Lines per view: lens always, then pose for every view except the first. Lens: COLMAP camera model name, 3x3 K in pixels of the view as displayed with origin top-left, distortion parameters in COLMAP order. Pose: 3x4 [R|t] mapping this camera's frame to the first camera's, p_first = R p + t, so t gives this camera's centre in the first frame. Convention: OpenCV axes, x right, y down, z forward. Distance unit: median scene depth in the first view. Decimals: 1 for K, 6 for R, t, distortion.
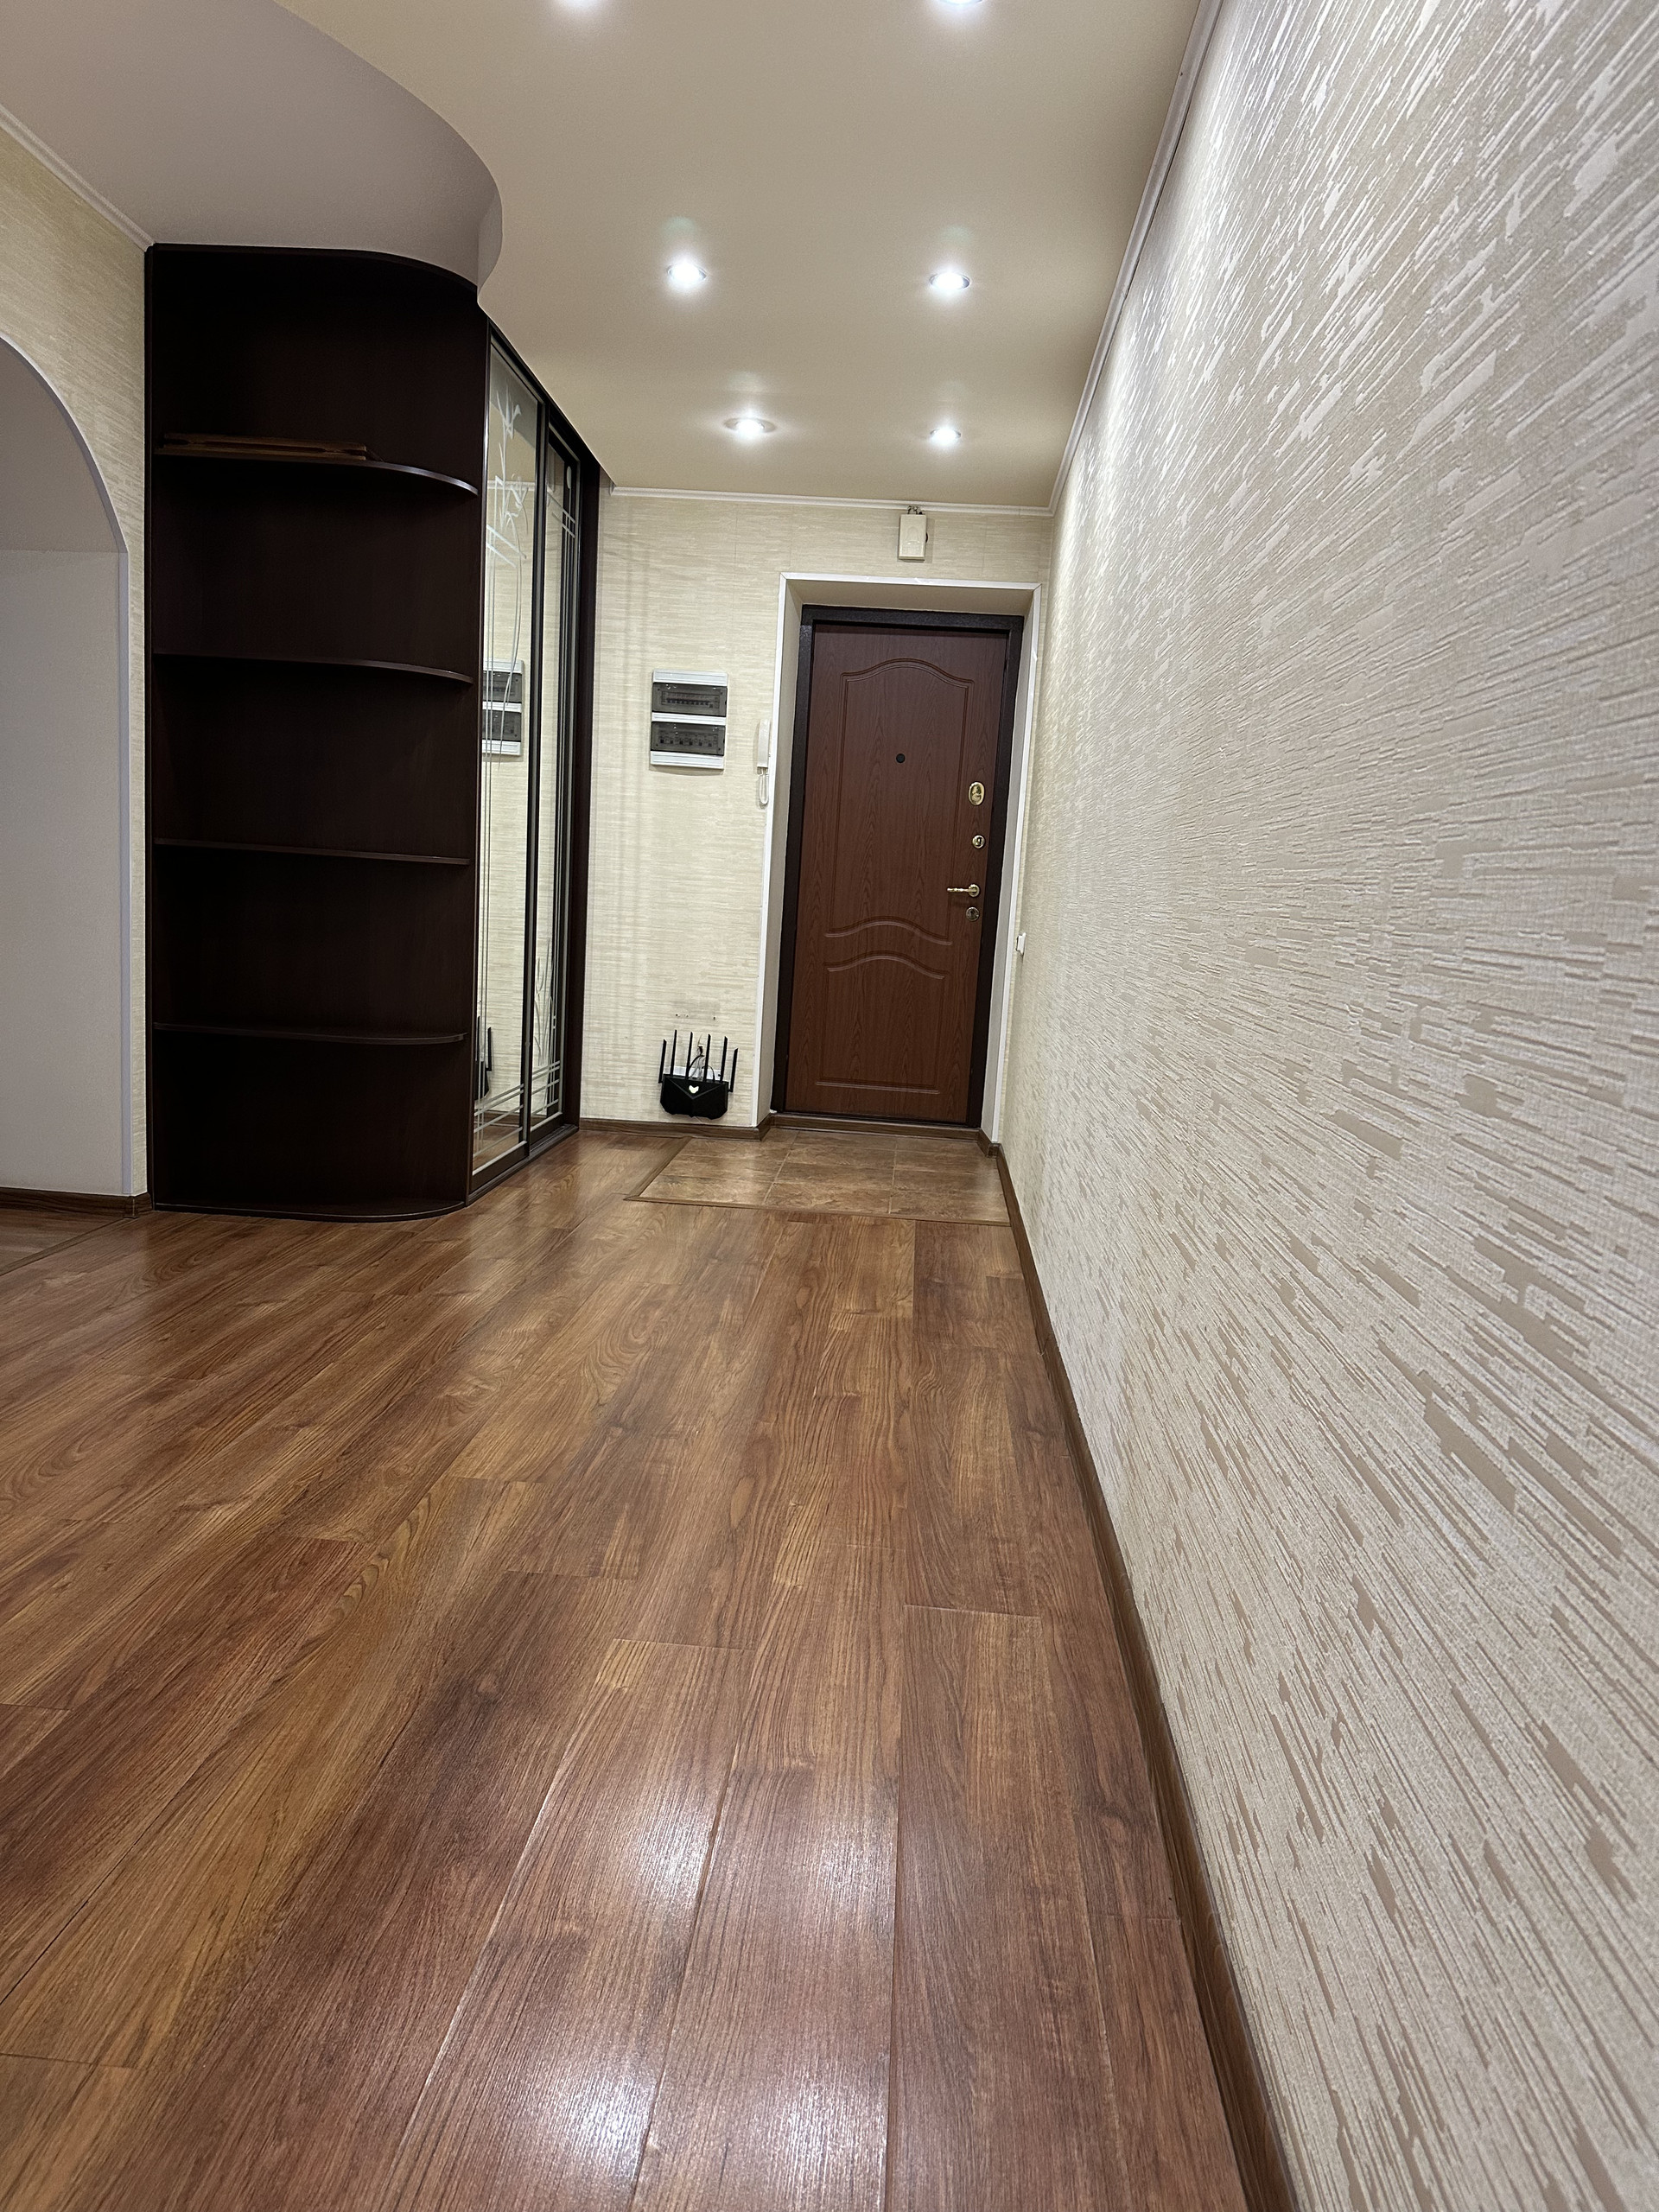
lens RADIAL K [[1573.5, 0, 803.3], [0, 1573.5, 1103.1], [0, 0, 1]] dist [0.205950, -0.402347]
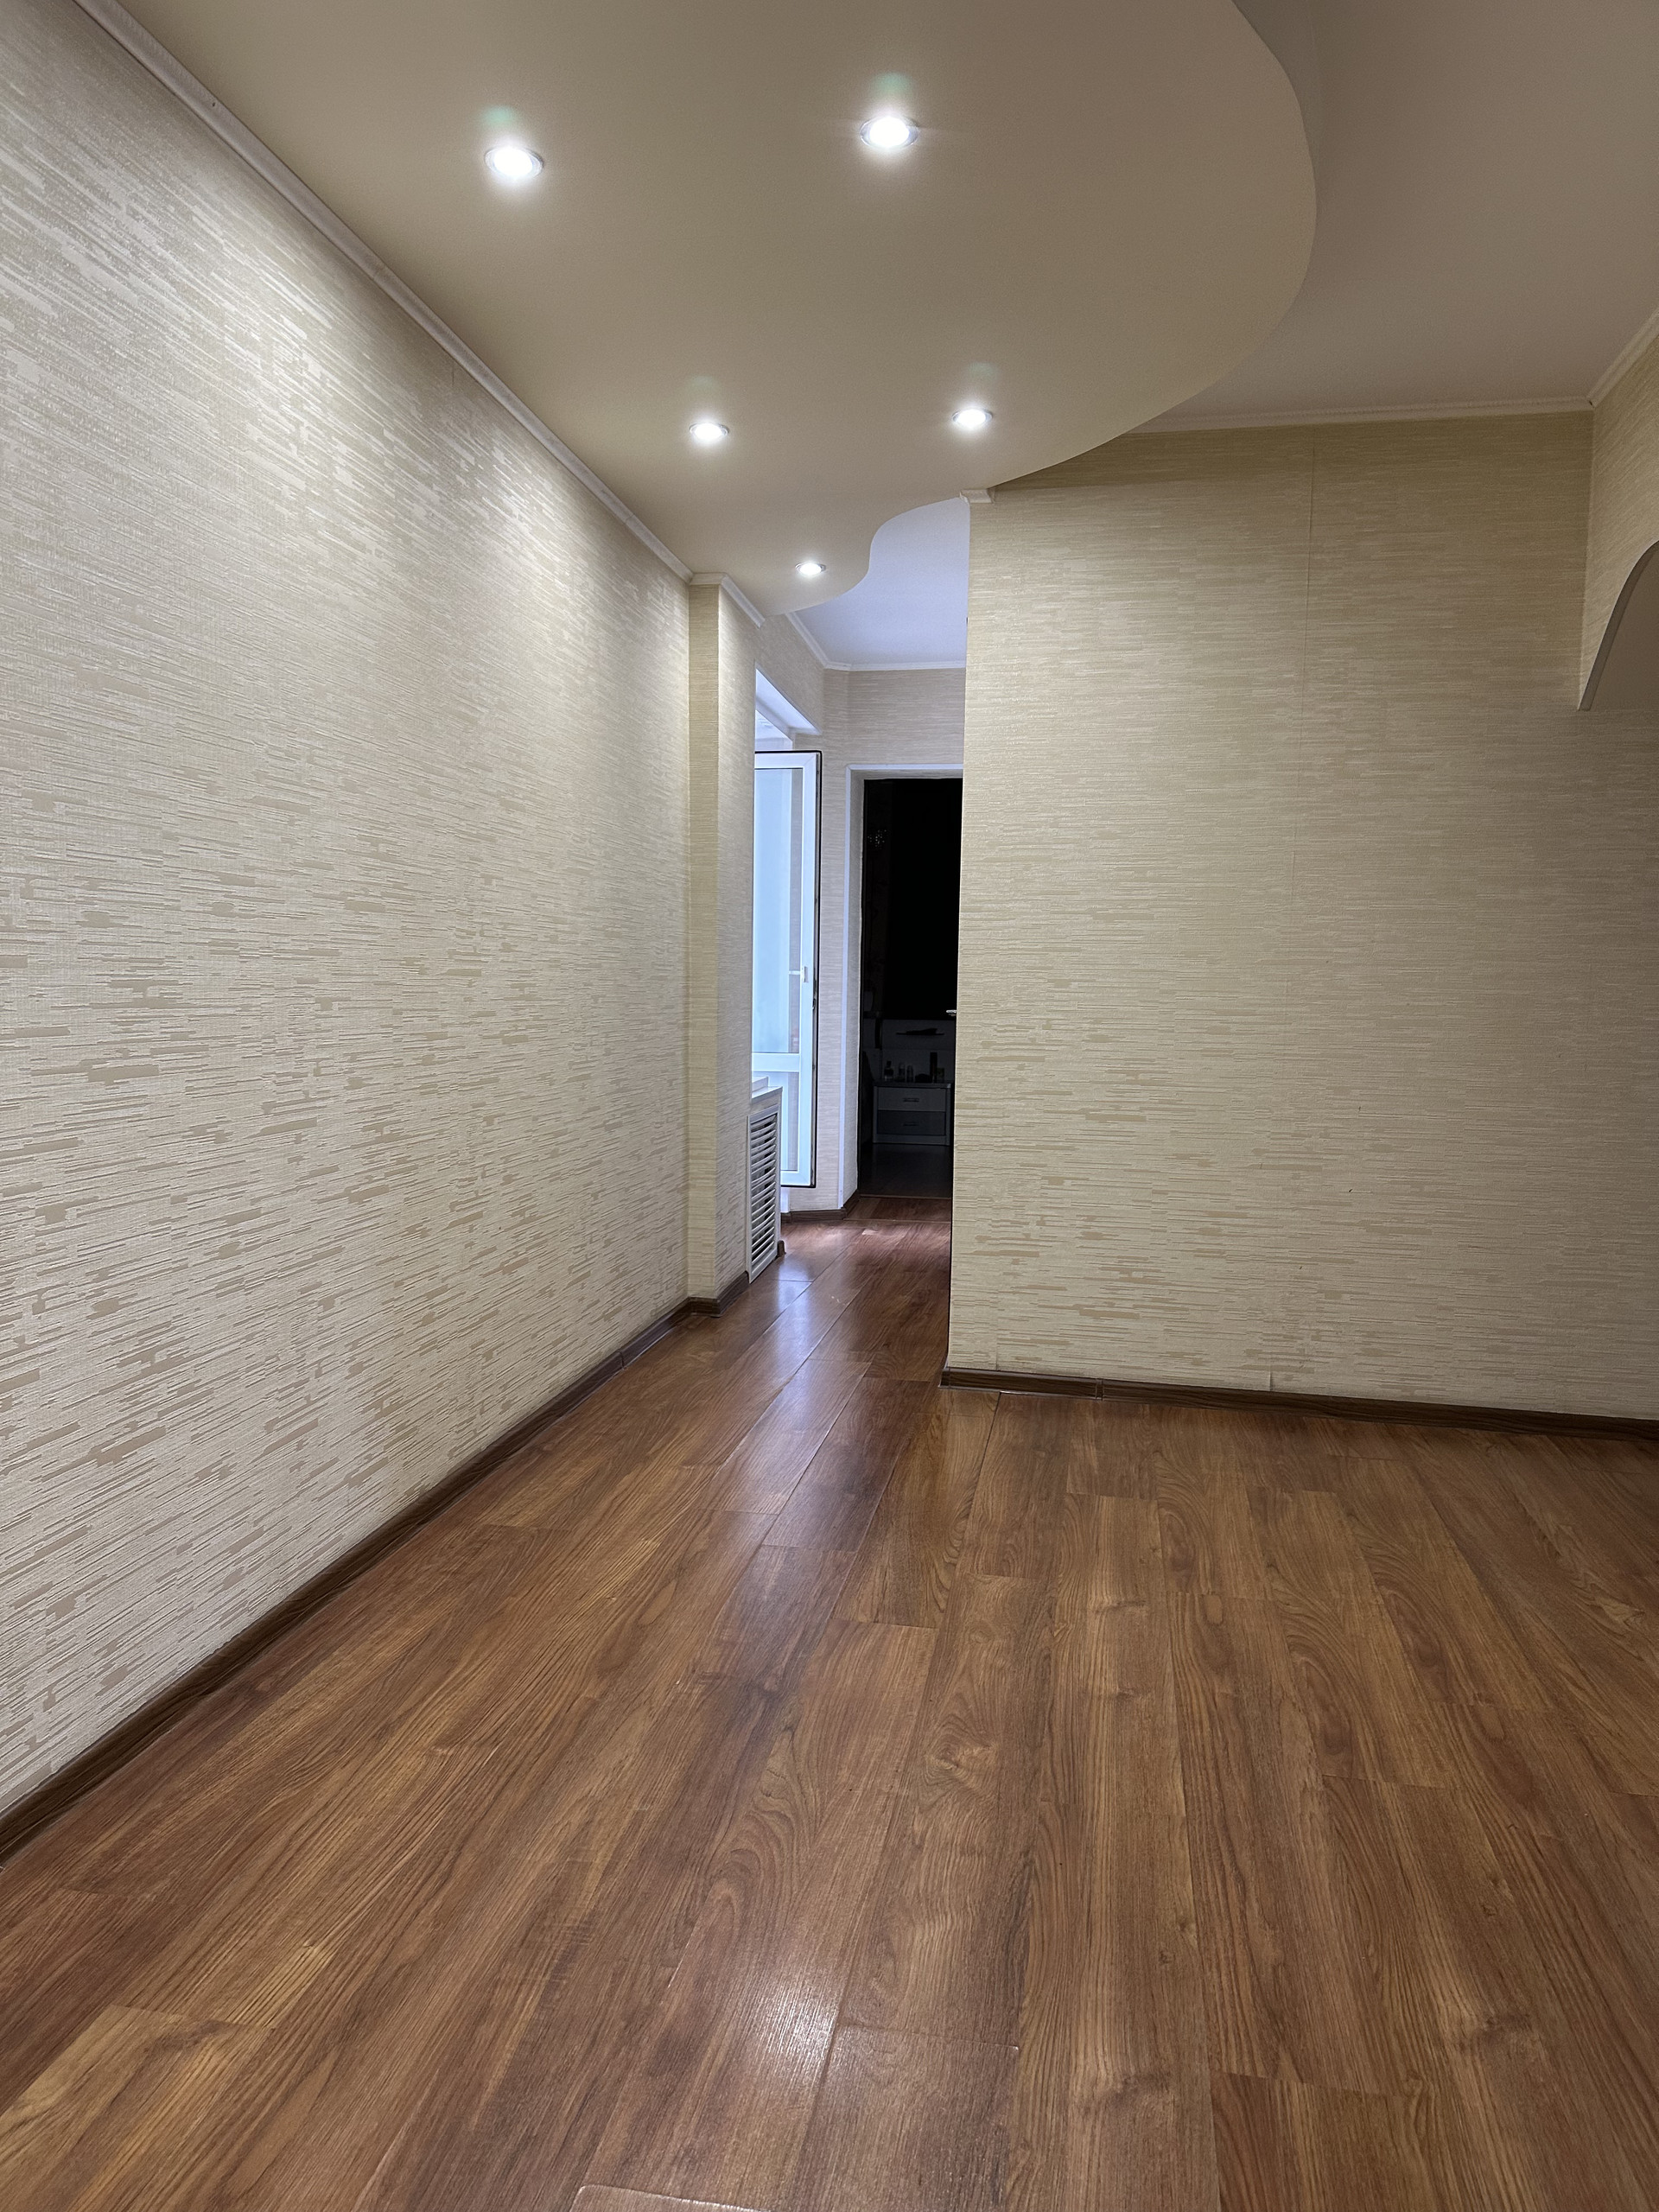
lens RADIAL K [[1541.7, 0, 829.5], [0, 1541.7, 1106.0], [0, 0, 1]] dist [0.011341, -0.005464]
pose [[-0.992637, -0.082090, 0.089062, -0.109833], [-0.060223, 0.972467, 0.225125, -0.161573], [-0.105091, 0.218104, -0.970251, 0.966058]]
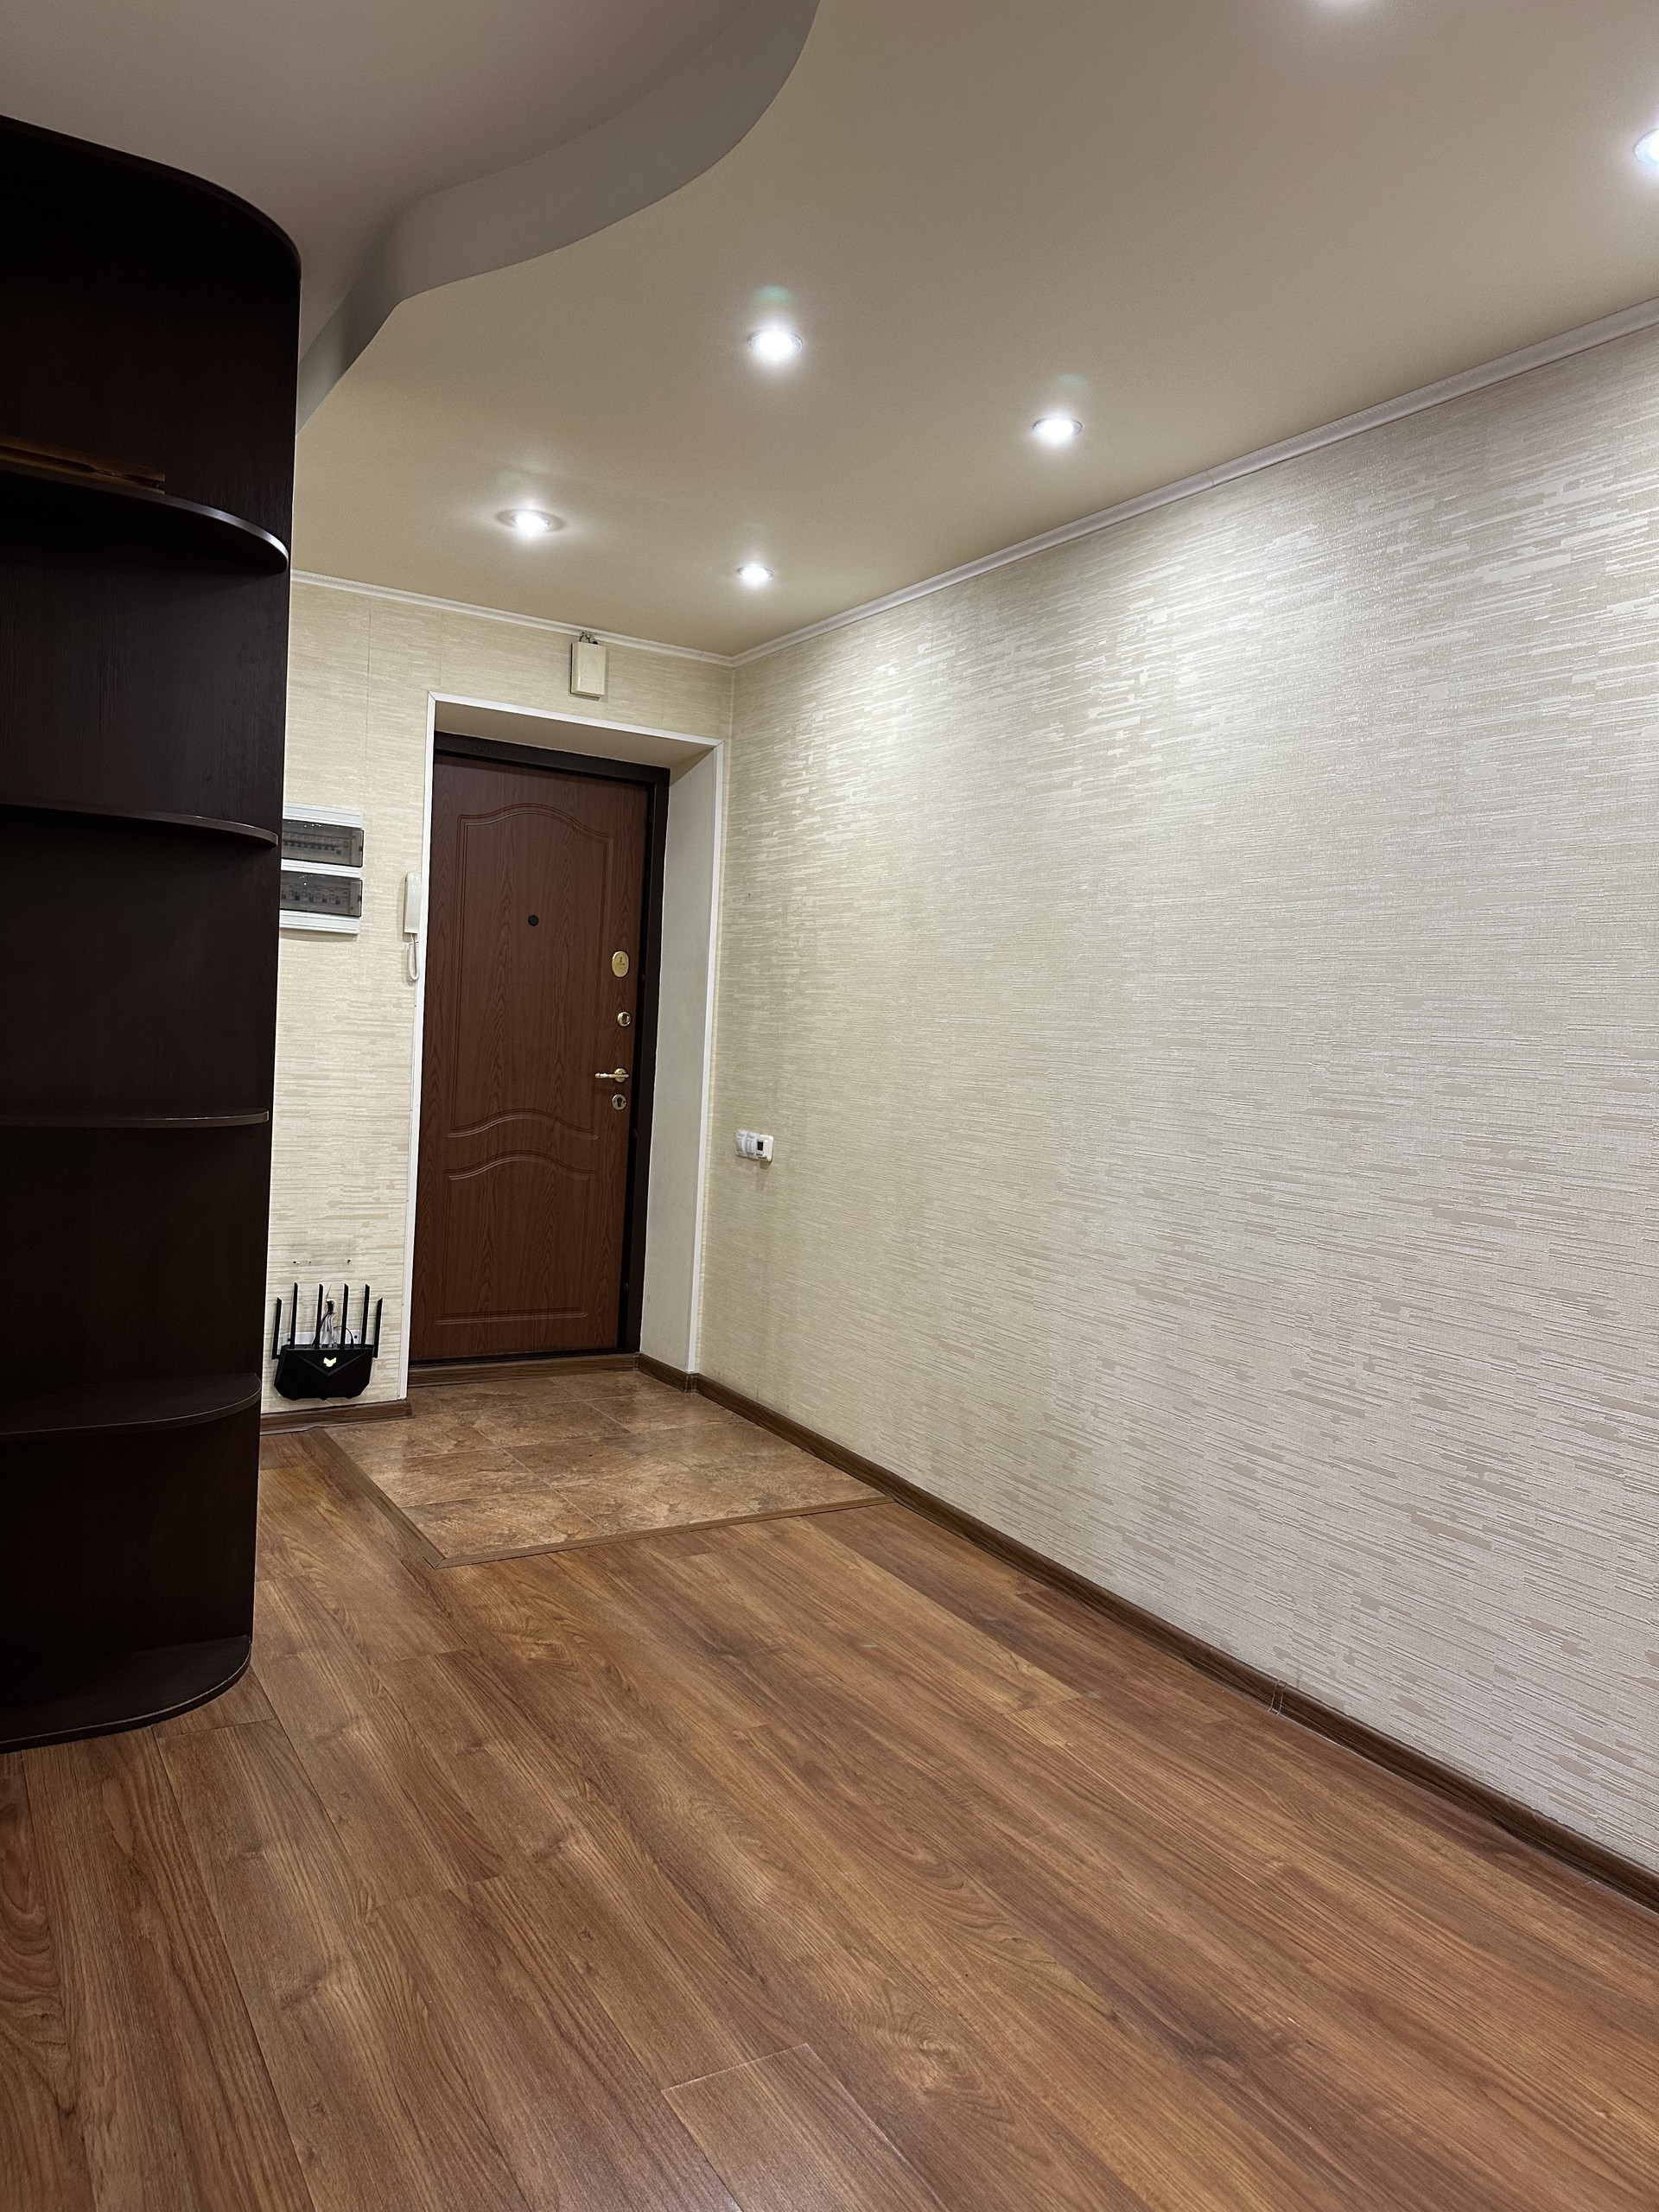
lens RADIAL K [[1558.8, 0, 829.5], [0, 1558.8, 1106.0], [0, 0, 1]] dist [0.092582, -0.135106]
pose [[0.812184, -0.045269, 0.581643, -0.341094], [0.072957, 0.997040, -0.024276, -0.104872], [-0.578822, 0.062152, 0.813082, 0.297317]]
